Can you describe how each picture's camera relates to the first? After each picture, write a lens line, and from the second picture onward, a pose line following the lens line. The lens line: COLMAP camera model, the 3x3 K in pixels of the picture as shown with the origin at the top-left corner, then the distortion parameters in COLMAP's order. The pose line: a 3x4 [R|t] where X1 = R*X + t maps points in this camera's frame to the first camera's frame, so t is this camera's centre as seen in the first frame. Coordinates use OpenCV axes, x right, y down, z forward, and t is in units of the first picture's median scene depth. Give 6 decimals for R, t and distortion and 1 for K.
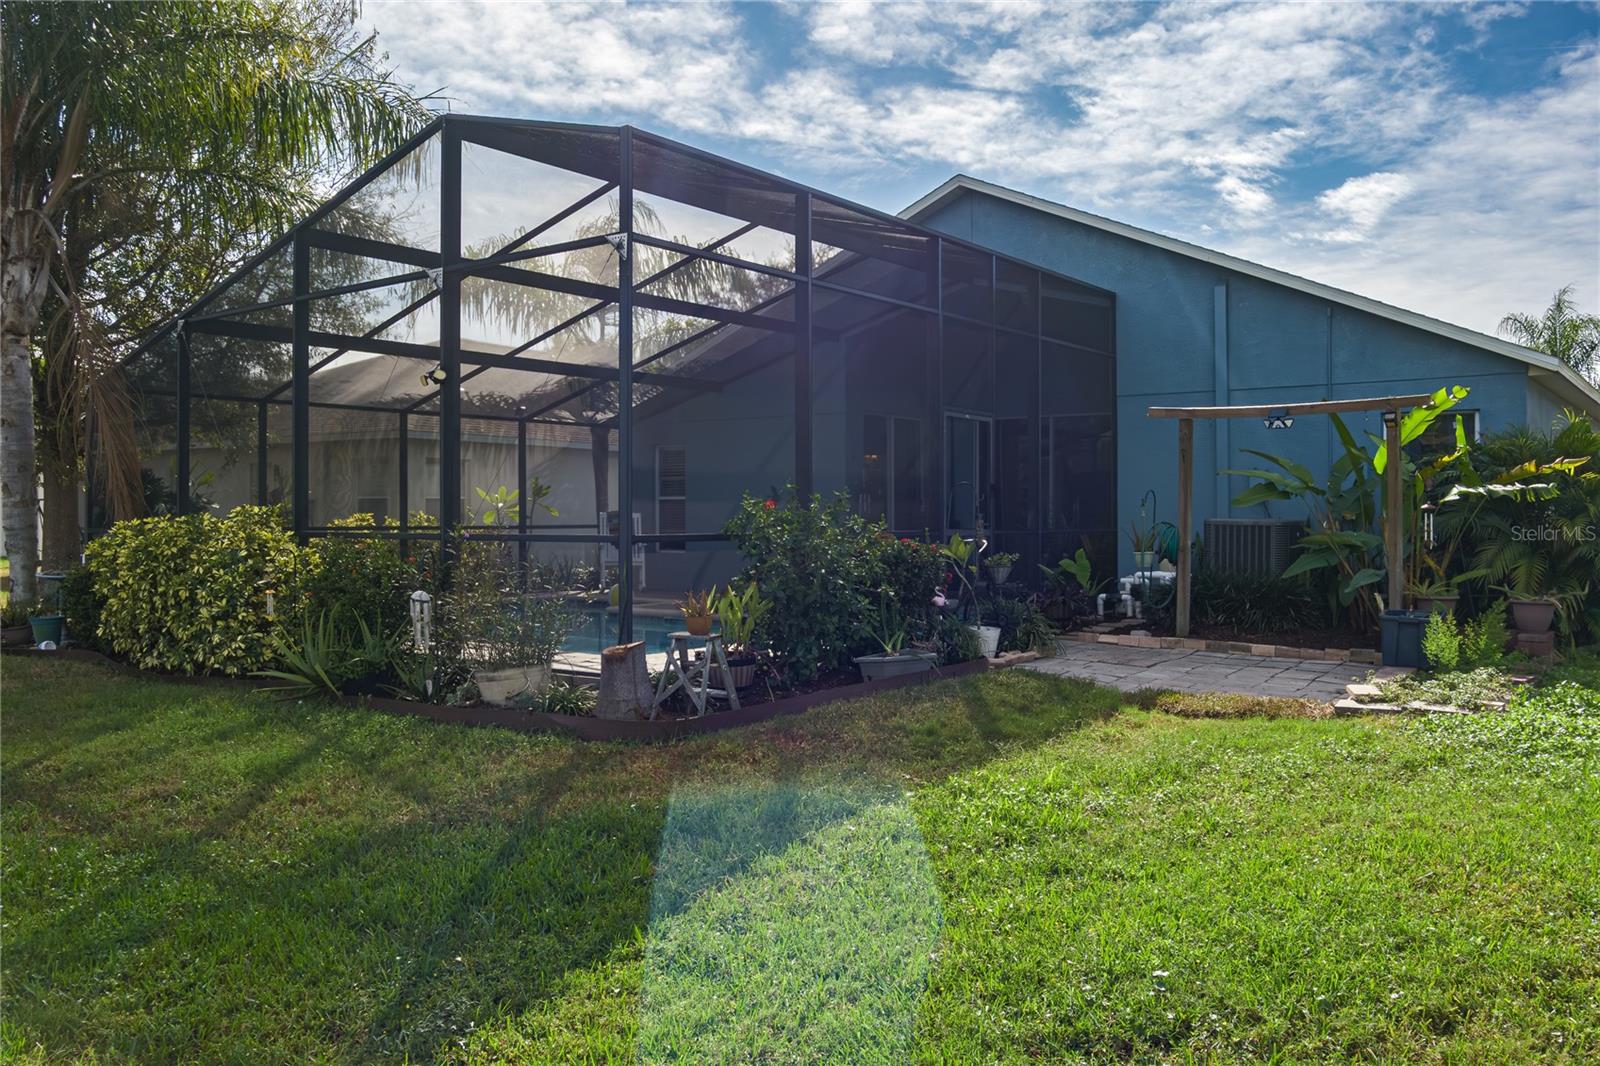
lens RADIAL K [[1268.9, 0, 800.0], [0, 1268.9, 533.0], [0, 0, 1]] dist [-0.059991, 0.004596]
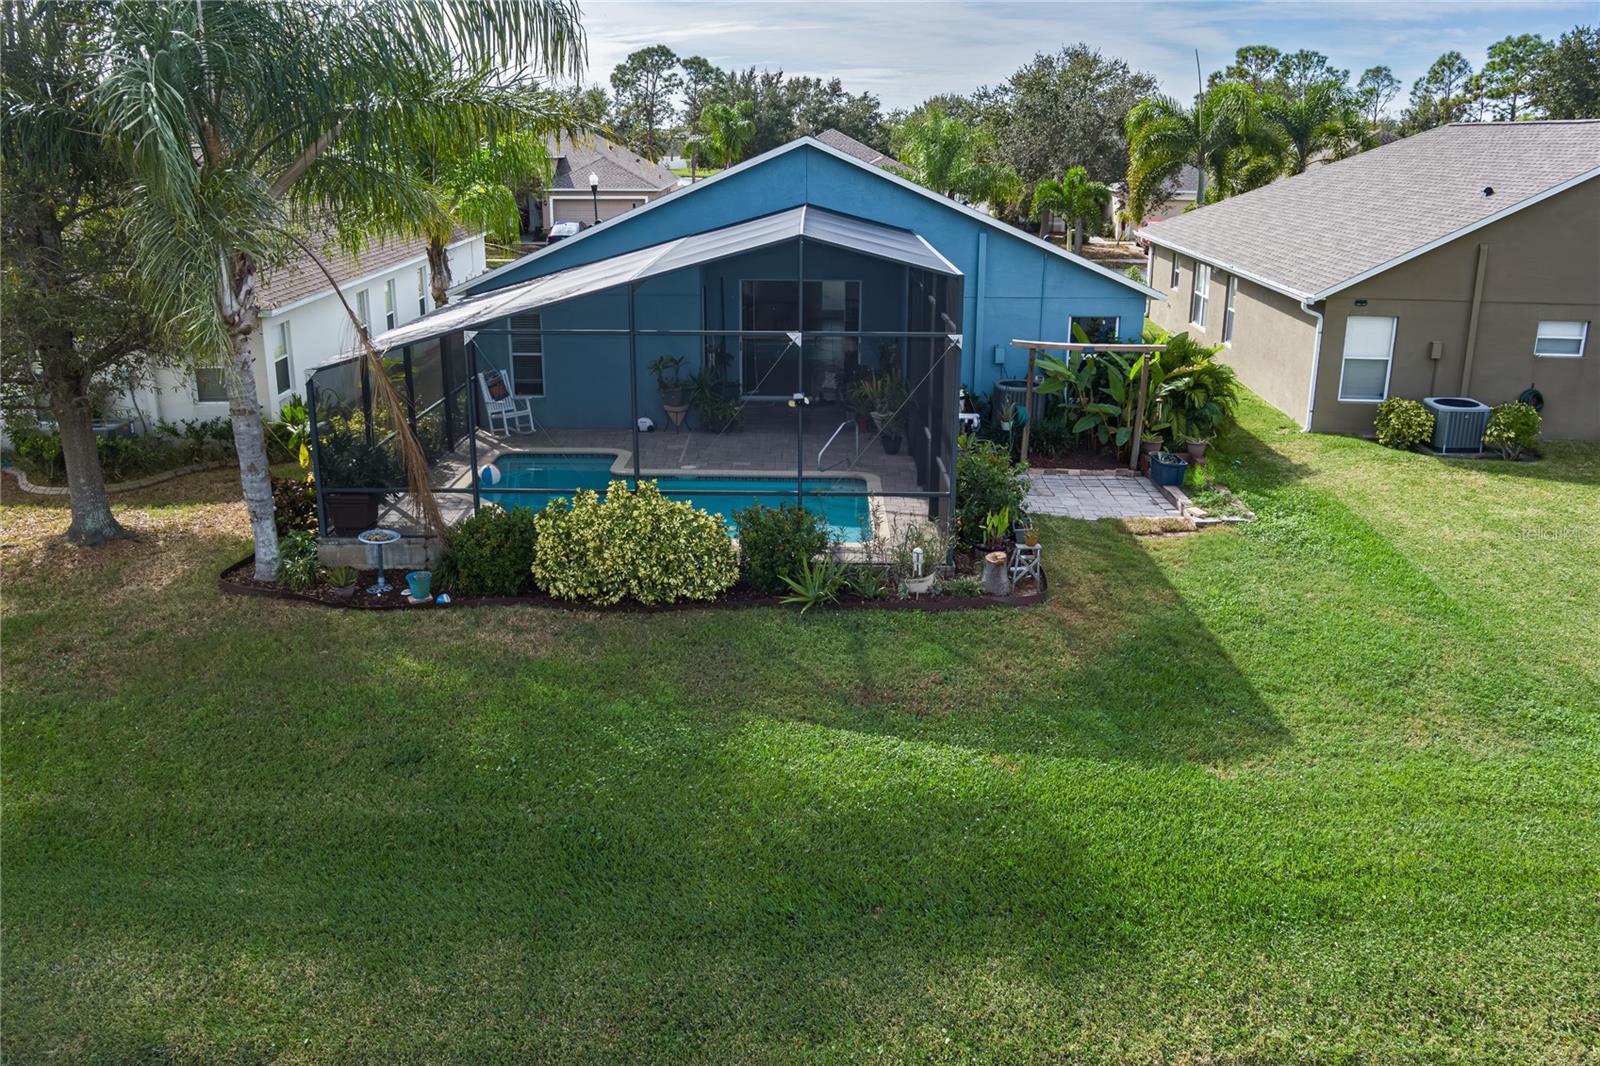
lens RADIAL K [[1268.9, 0, 800.0], [0, 1268.9, 533.0], [0, 0, 1]] dist [-0.059991, 0.004596]
pose [[0.797198, -0.166727, 0.580239, -1.266521], [-0.008060, 0.958085, 0.286371, -0.422930], [-0.603664, -0.232971, 0.762439, -0.280635]]
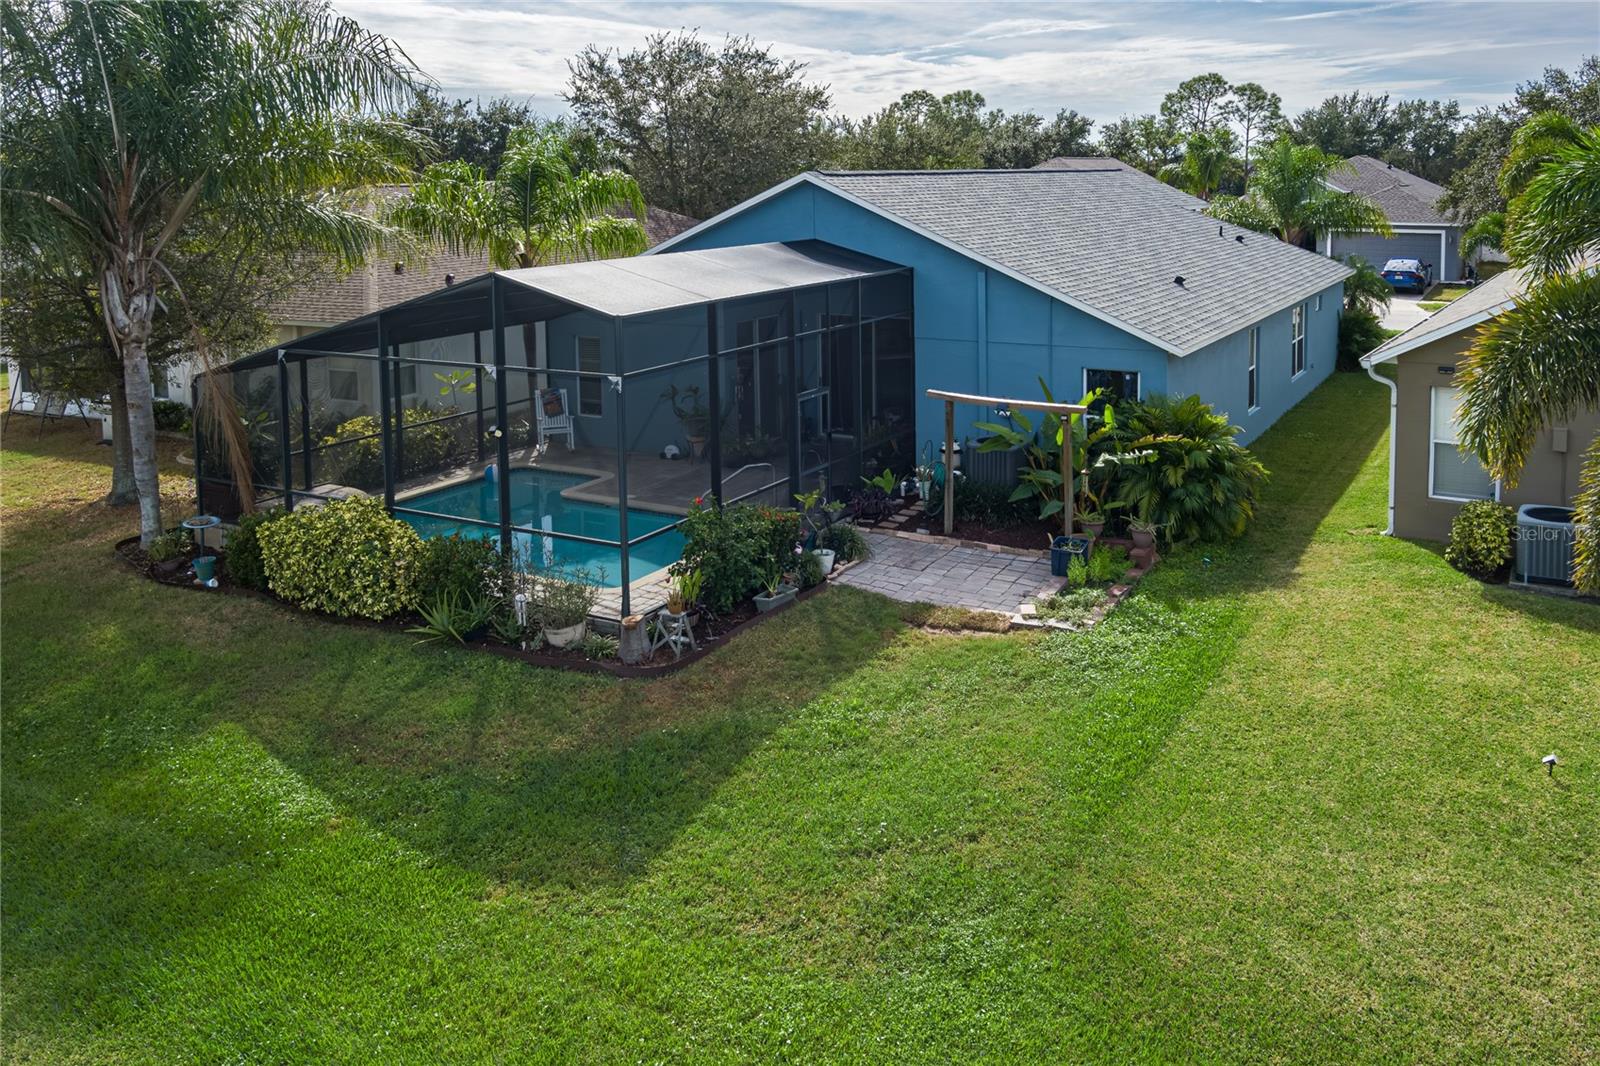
lens RADIAL K [[1317.2, 0, 827.7], [0, 1317.2, 298.1], [0, 0, 1]] dist [-0.048715, 0.009456]
pose [[0.989579, -0.020830, 0.142478, -0.097173], [0.008621, 0.996277, 0.085781, -0.437573], [-0.143734, -0.083659, 0.986074, -0.728985]]
